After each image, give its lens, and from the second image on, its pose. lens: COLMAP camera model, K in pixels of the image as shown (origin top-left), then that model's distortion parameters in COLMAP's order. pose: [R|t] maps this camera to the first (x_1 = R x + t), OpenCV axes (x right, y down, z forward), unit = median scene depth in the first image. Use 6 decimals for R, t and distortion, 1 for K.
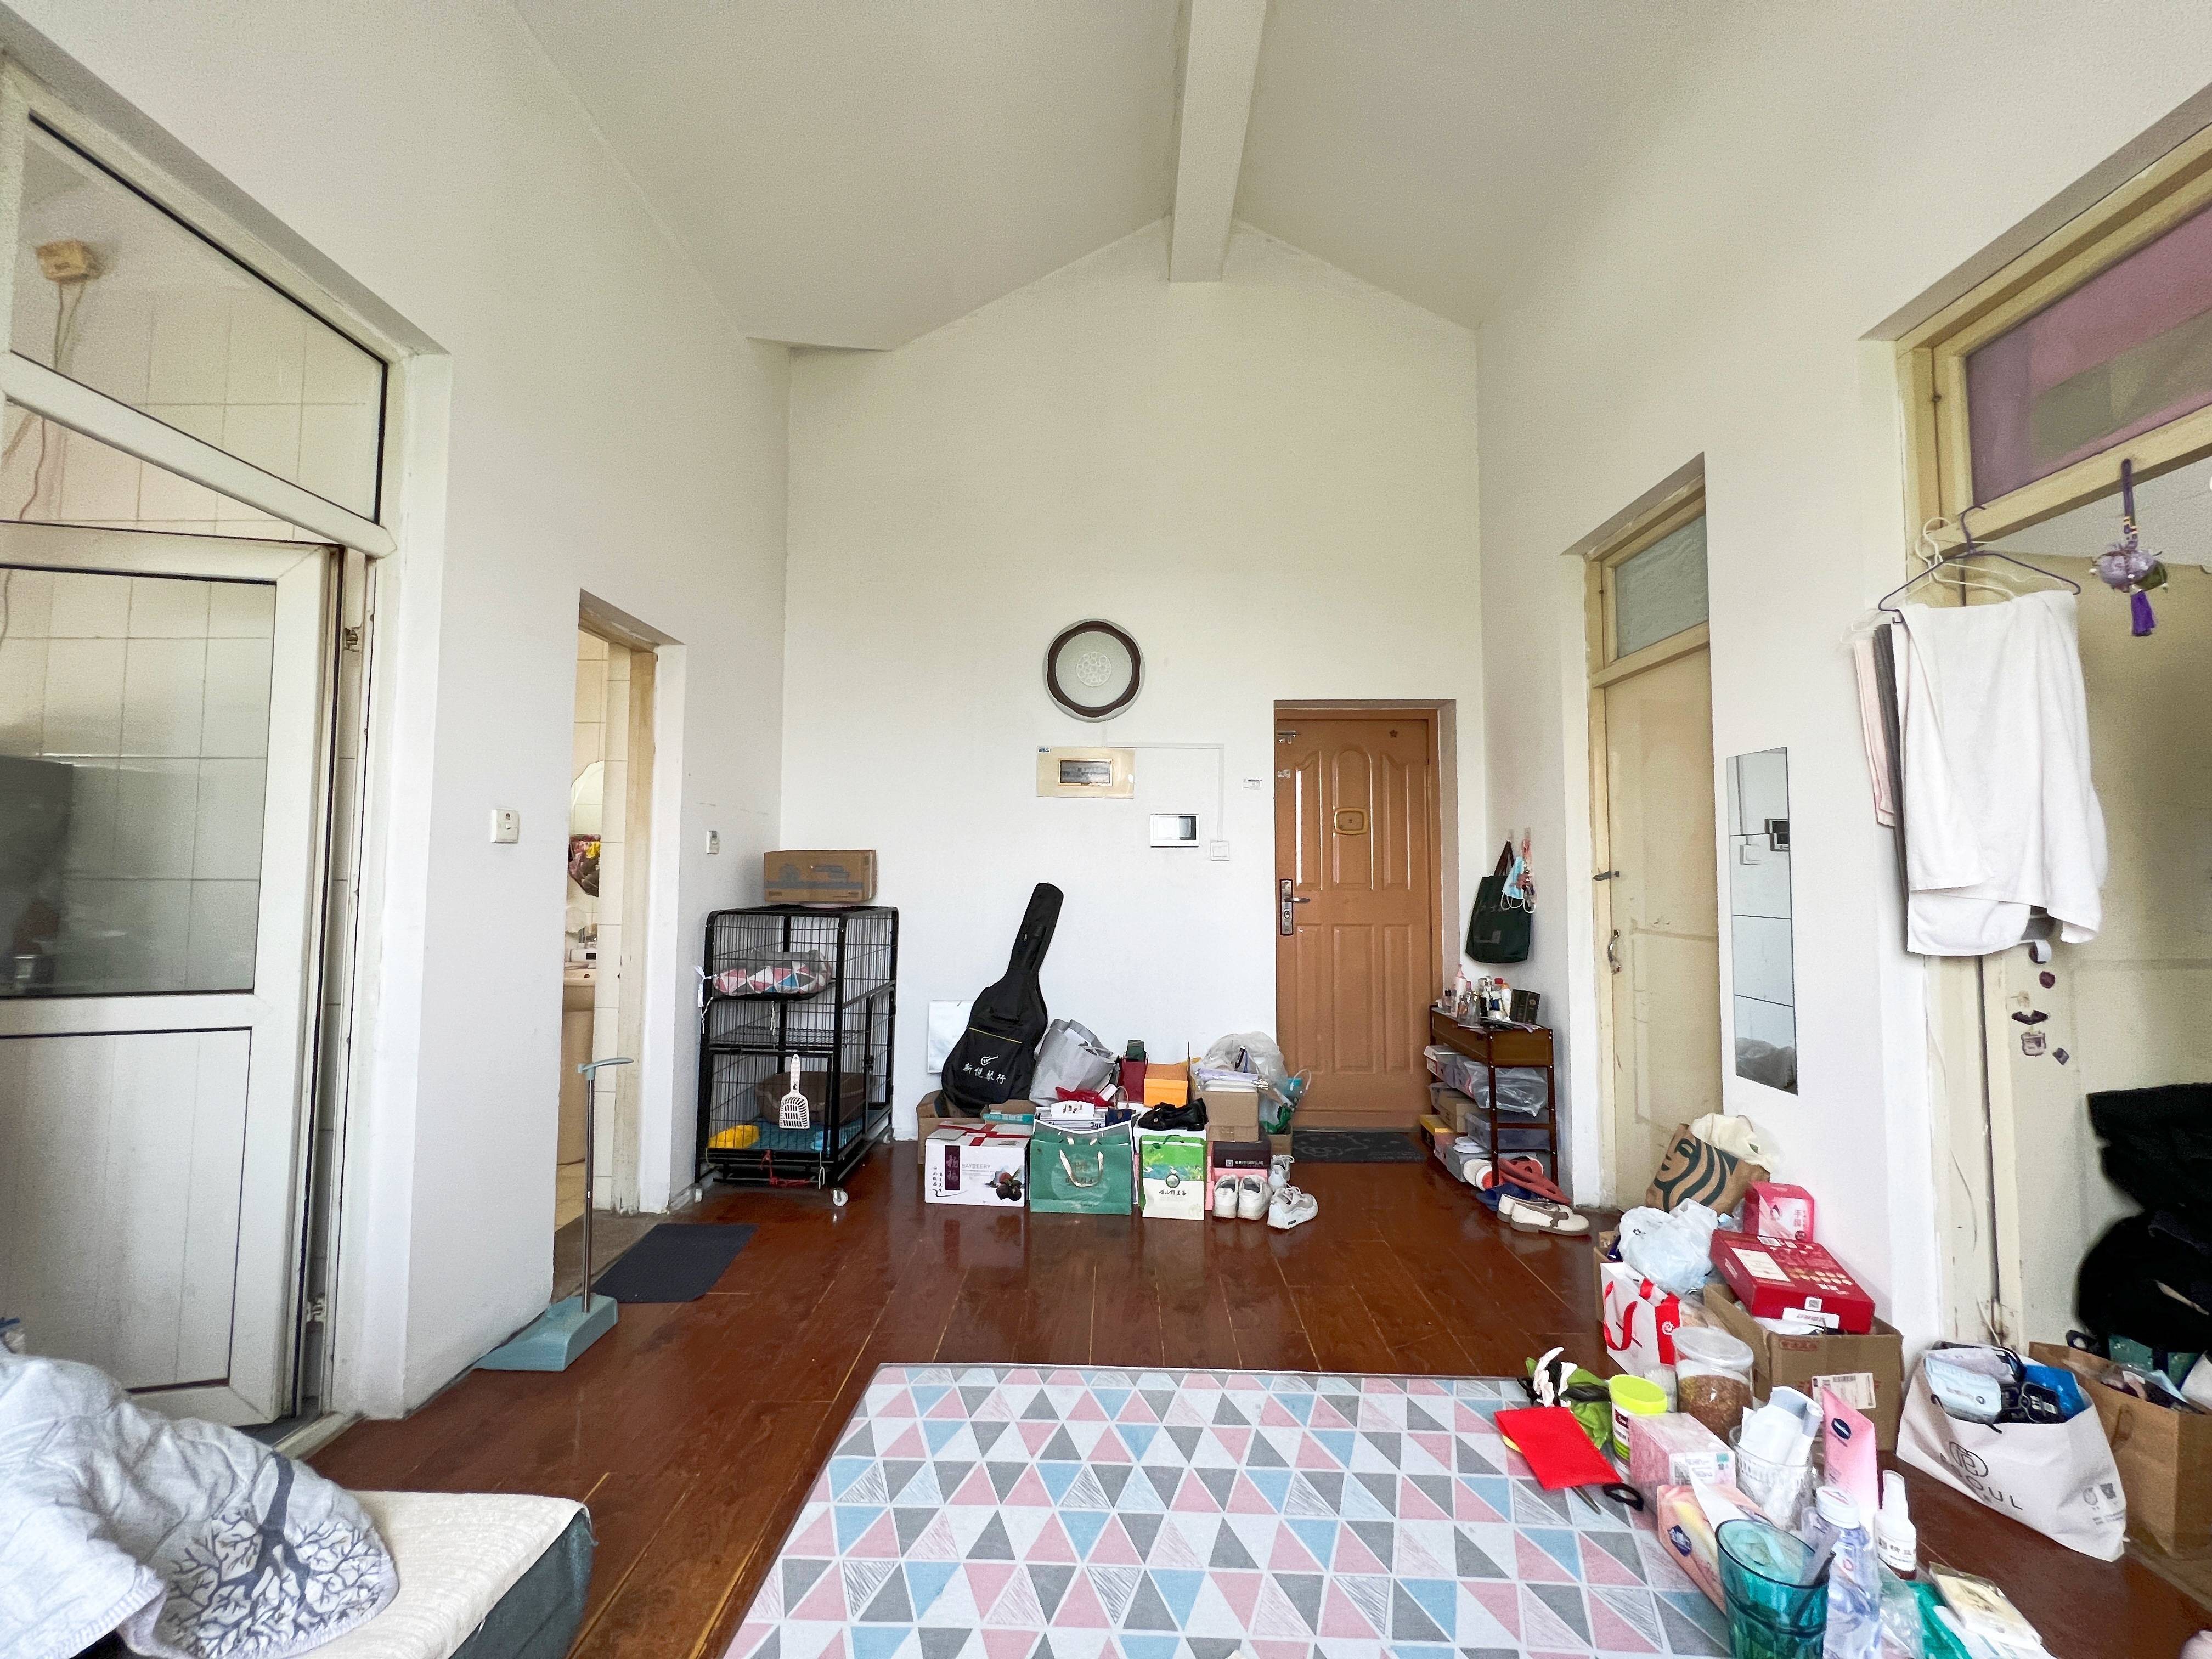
lens RADIAL K [[884.7, 0, 1105.7], [0, 884.7, 823.8], [0, 0, 1]] dist [-0.003765, 0.001783]
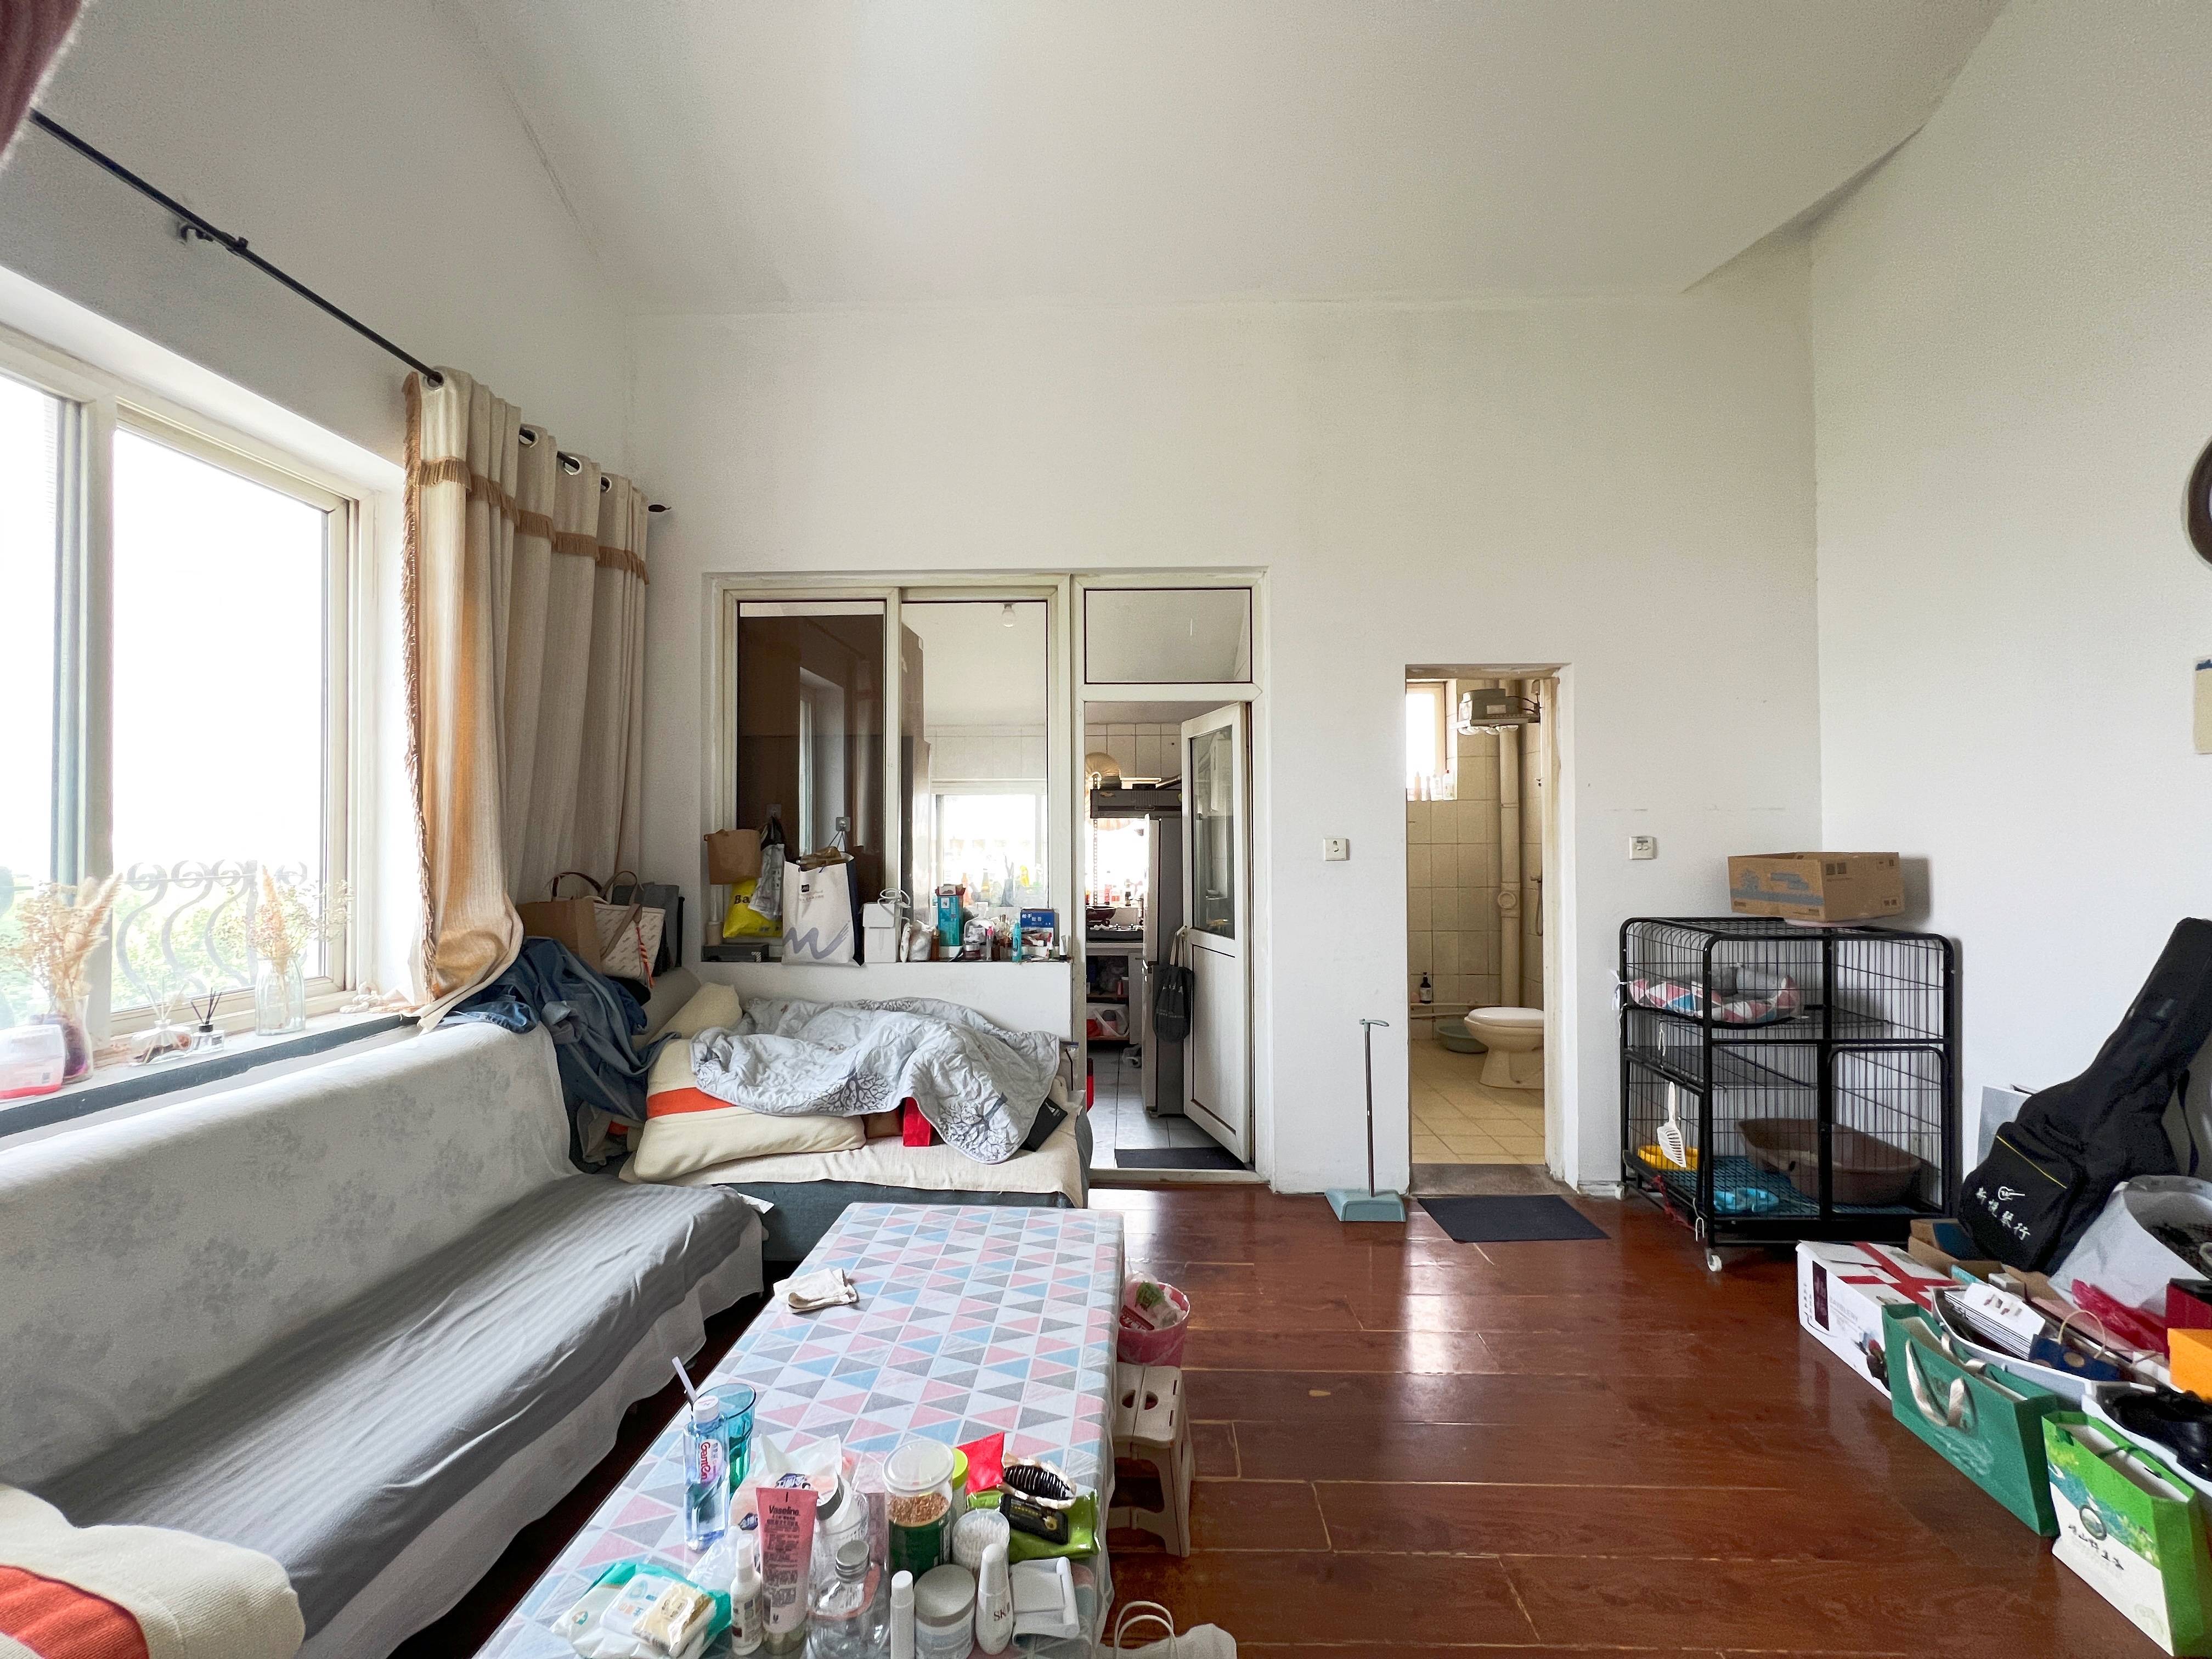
lens RADIAL K [[884.7, 0, 1103.6], [0, 884.7, 828.6], [0, 0, 1]] dist [-0.003765, 0.001783]
pose [[-0.017402, -0.015710, -0.999725, 0.574845], [0.061415, 0.997972, -0.016751, -0.021718], [0.997961, -0.061689, -0.016402, 0.440738]]
